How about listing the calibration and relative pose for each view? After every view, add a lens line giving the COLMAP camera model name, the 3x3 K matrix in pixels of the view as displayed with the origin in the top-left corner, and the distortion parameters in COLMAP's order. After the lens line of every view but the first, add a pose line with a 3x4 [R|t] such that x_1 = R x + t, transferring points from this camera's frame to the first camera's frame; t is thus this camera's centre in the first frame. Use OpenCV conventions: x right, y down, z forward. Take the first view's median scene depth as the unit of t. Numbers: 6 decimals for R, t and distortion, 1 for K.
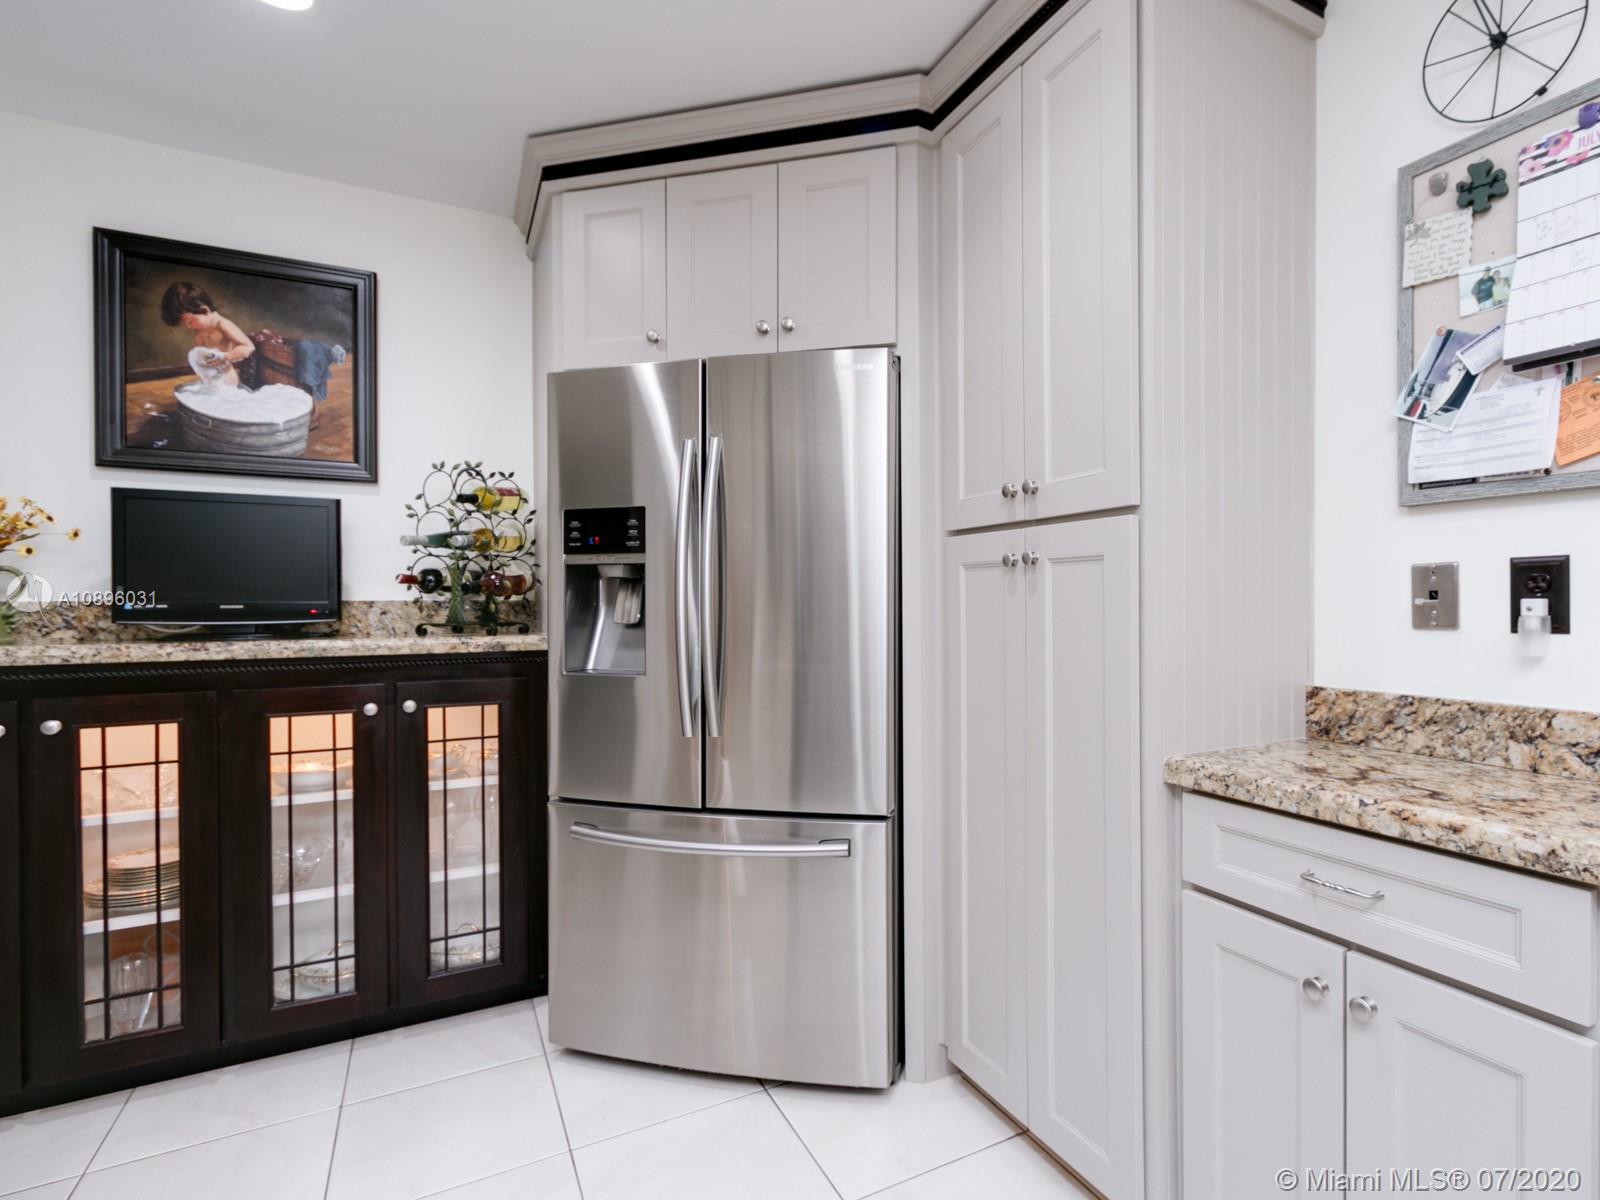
lens RADIAL K [[814.6, 0, 896.0], [0, 814.6, 613.0], [0, 0, 1]] dist [0.007889, -0.003322]
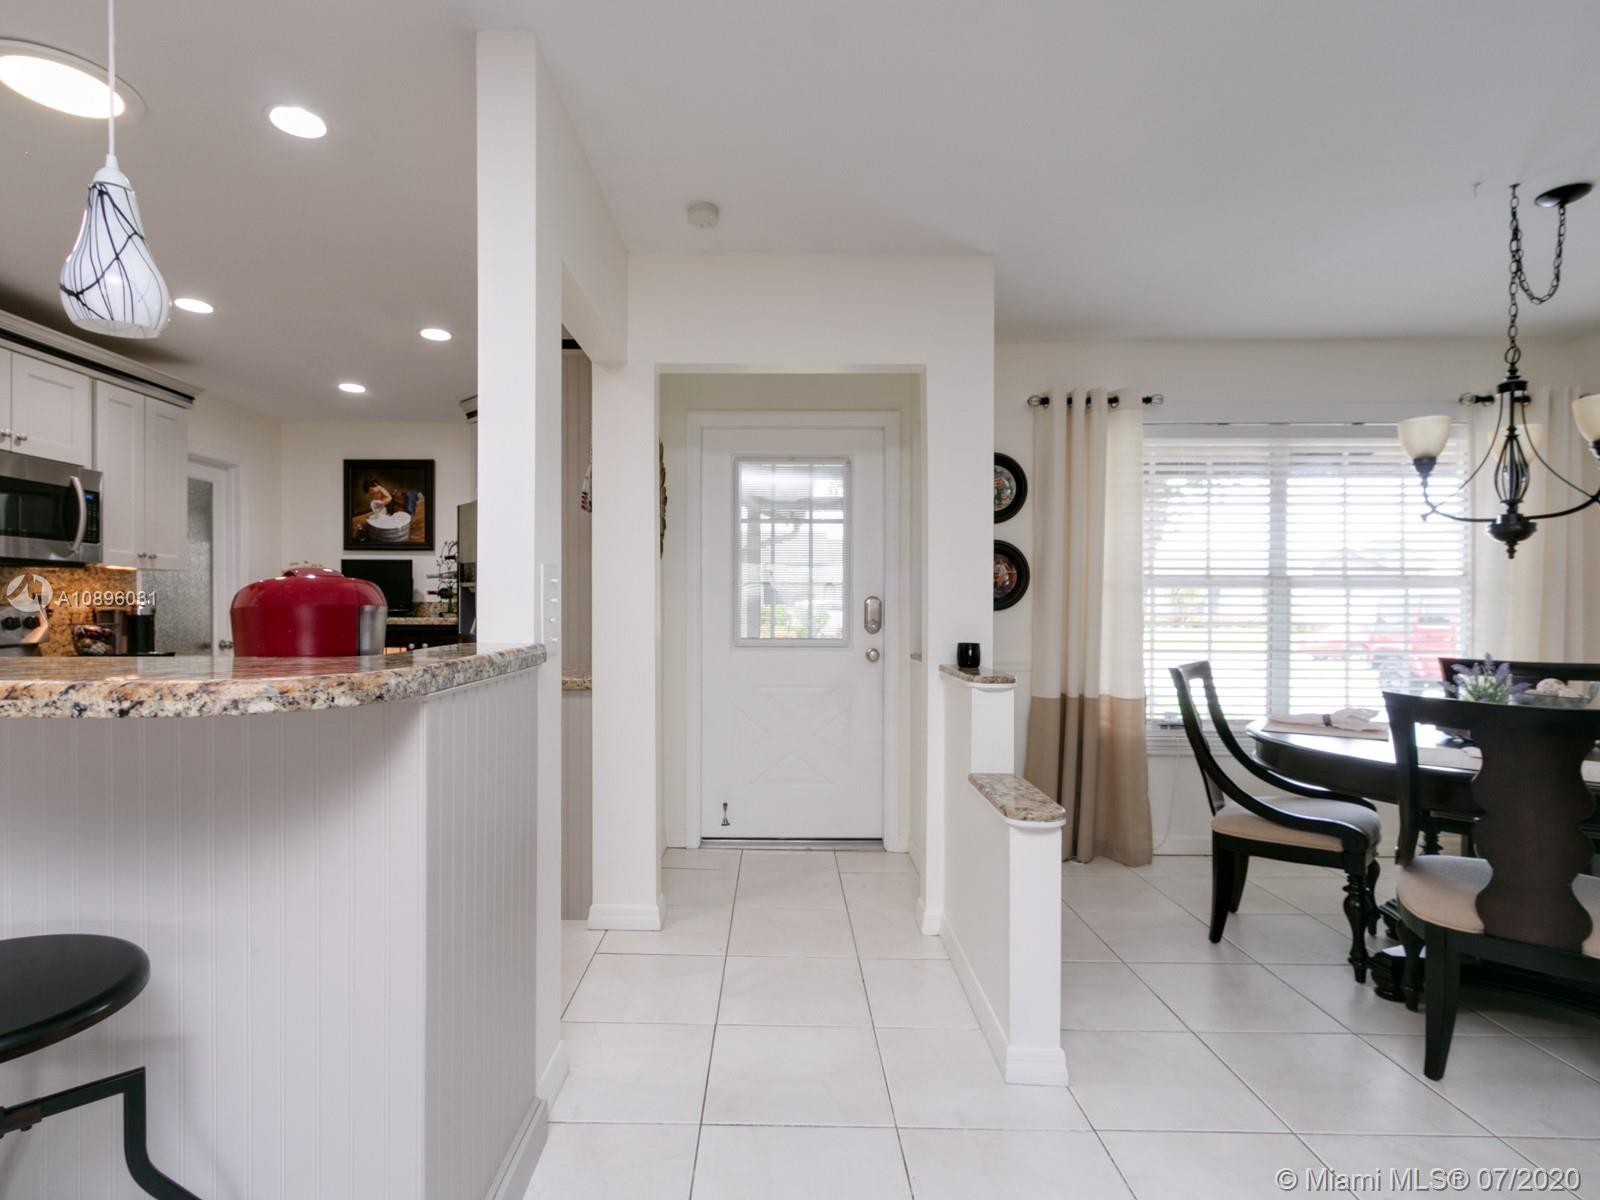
lens RADIAL K [[814.6, 0, 761.5], [0, 814.6, 609.4], [0, 0, 1]] dist [0.007889, -0.003322]
pose [[0.861249, 0.009022, -0.508103, 1.462489], [-0.011783, 0.999928, -0.002216, 0.000553], [0.508047, 0.007896, 0.861293, -0.555071]]
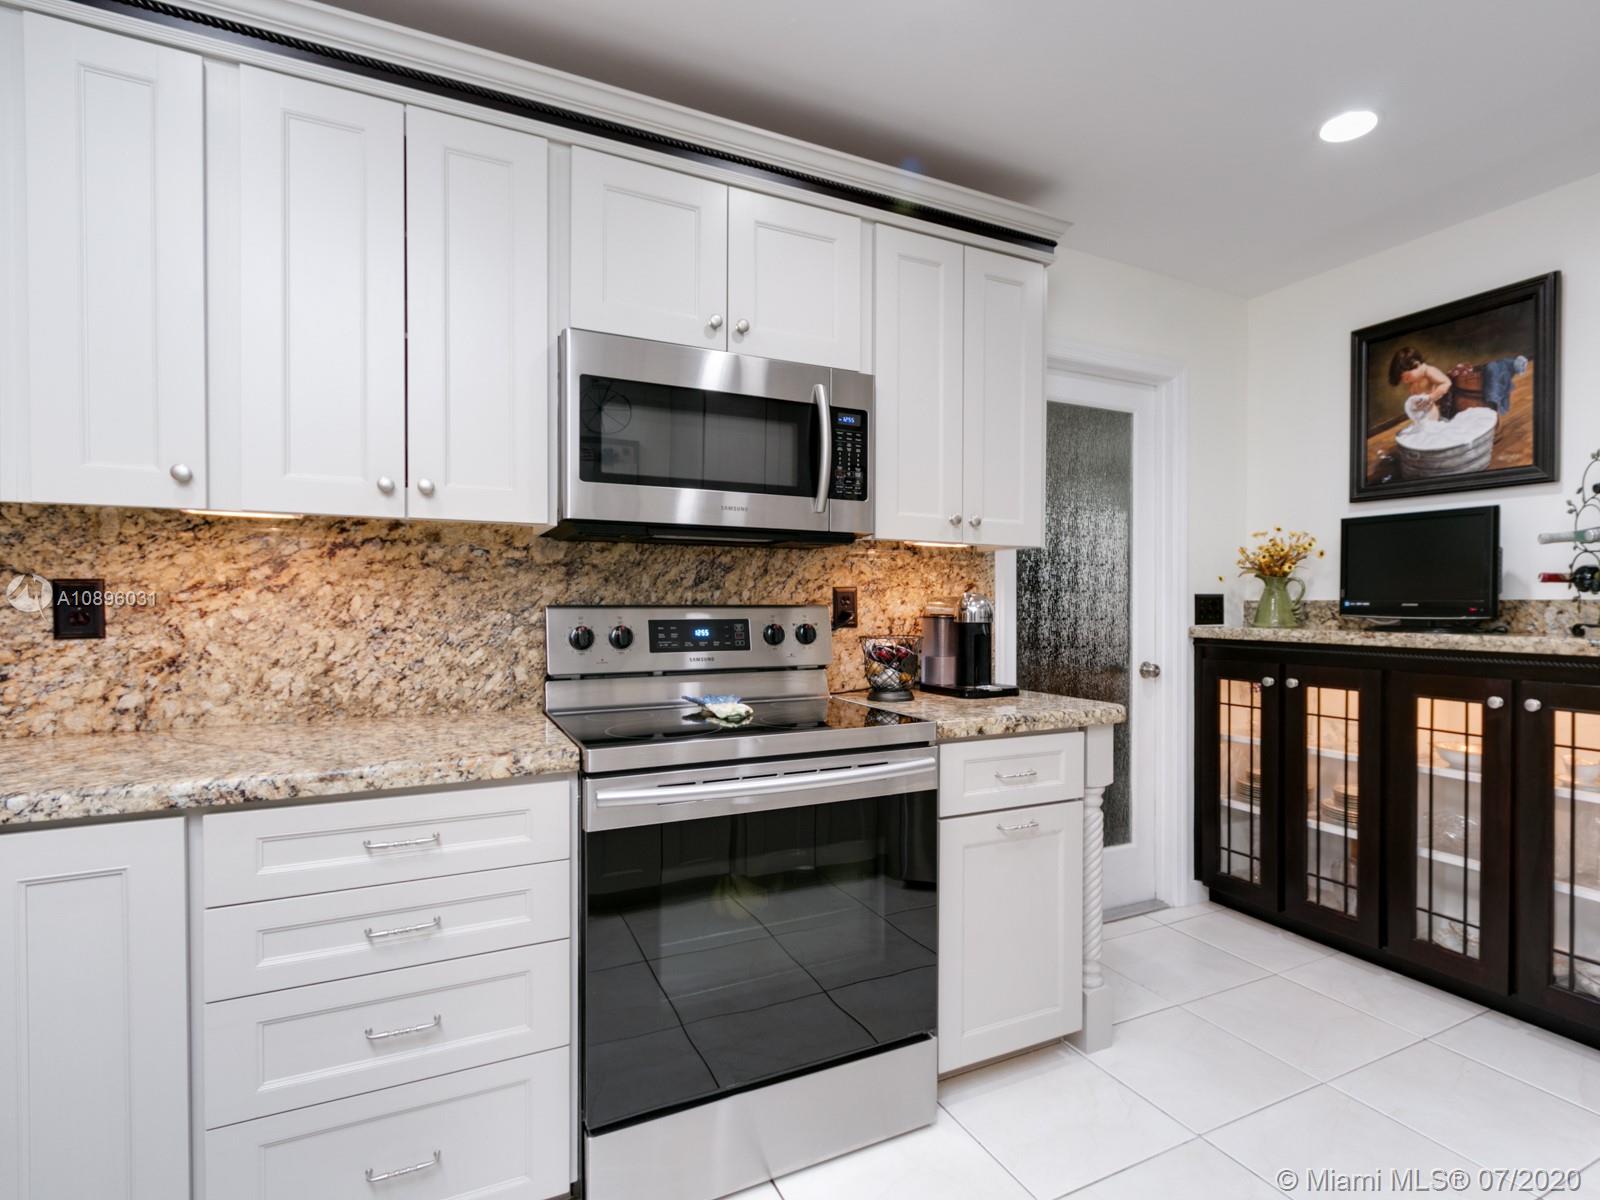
lens RADIAL K [[815.6, 0, 857.6], [0, 815.6, 613.1], [0, 0, 1]] dist [0.004466, -0.005252]
pose [[-0.034660, 0.017190, -0.999251, 0.431752], [-0.013724, 0.999750, 0.017674, -0.005055], [0.999305, 0.014326, -0.034415, 0.205608]]
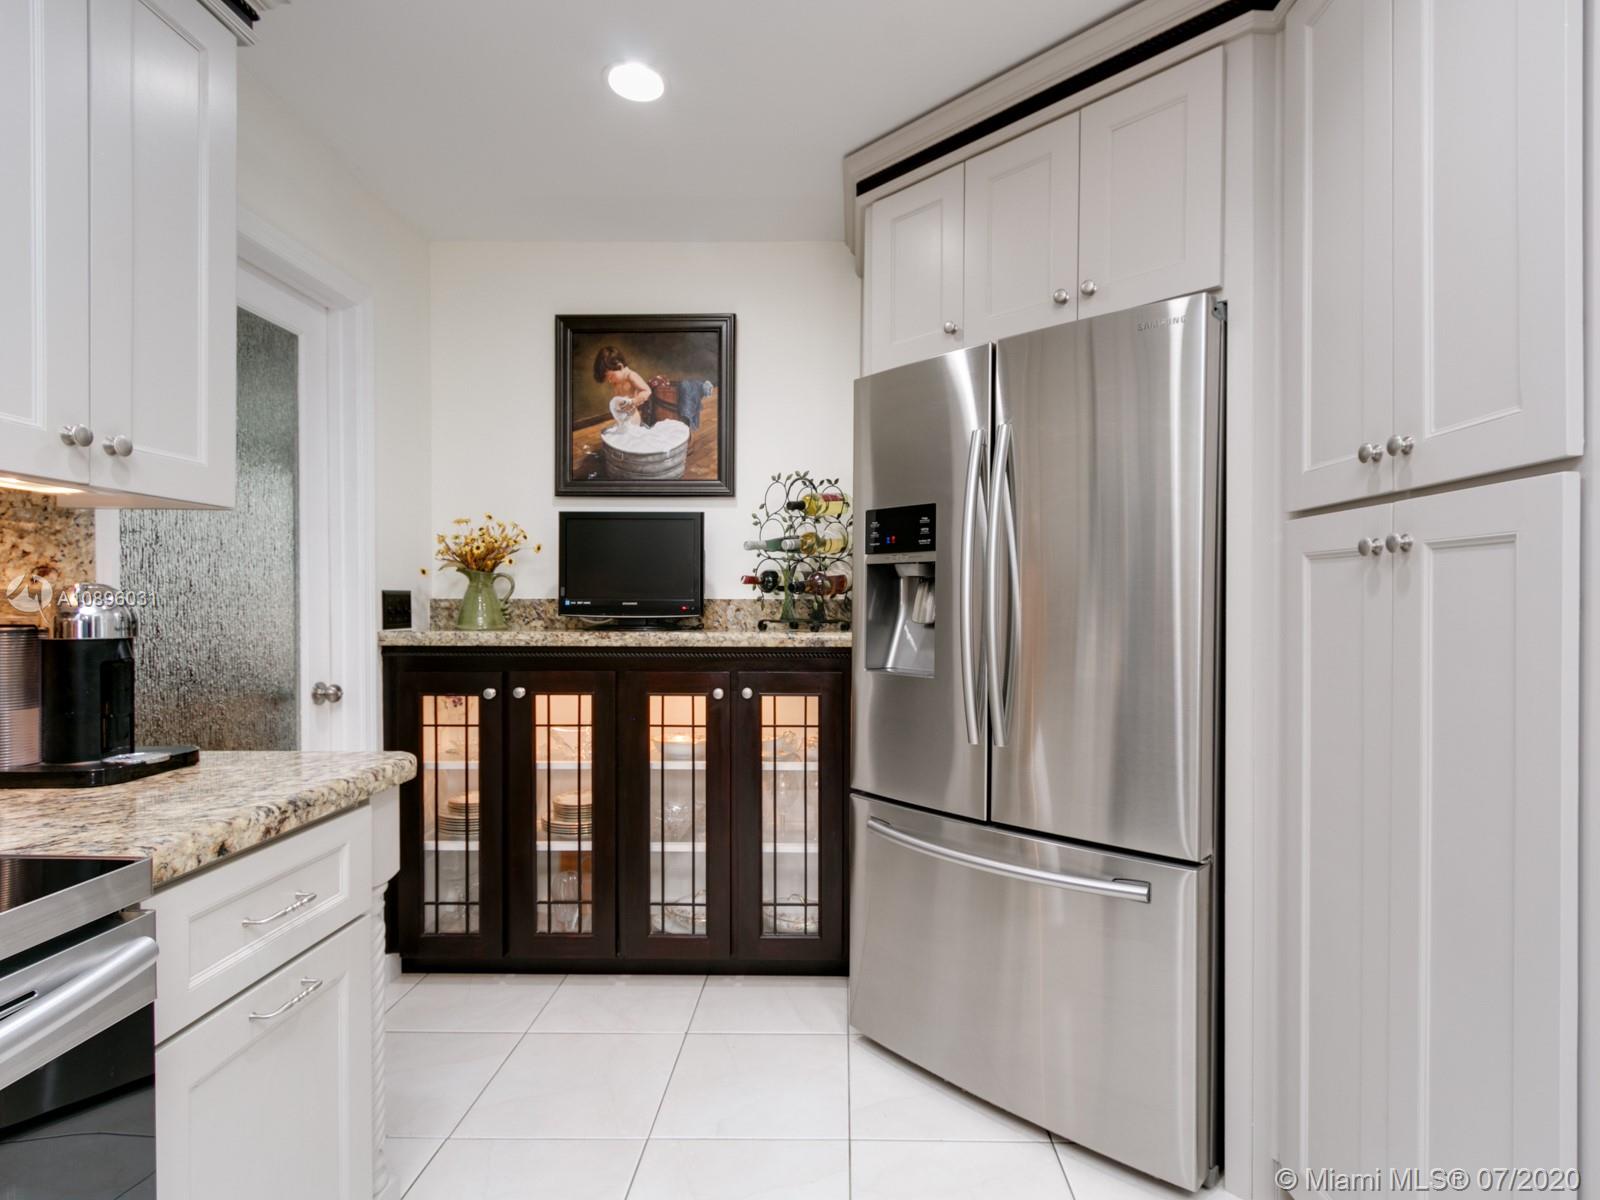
lens RADIAL K [[815.6, 0, 832.5], [0, 815.6, 612.1], [0, 0, 1]] dist [0.004466, -0.005252]
pose [[0.862977, 0.011328, -0.505116, 0.072233], [-0.011411, 0.999931, 0.002930, -0.001817], [0.505114, 0.003236, 0.863046, 0.088306]]
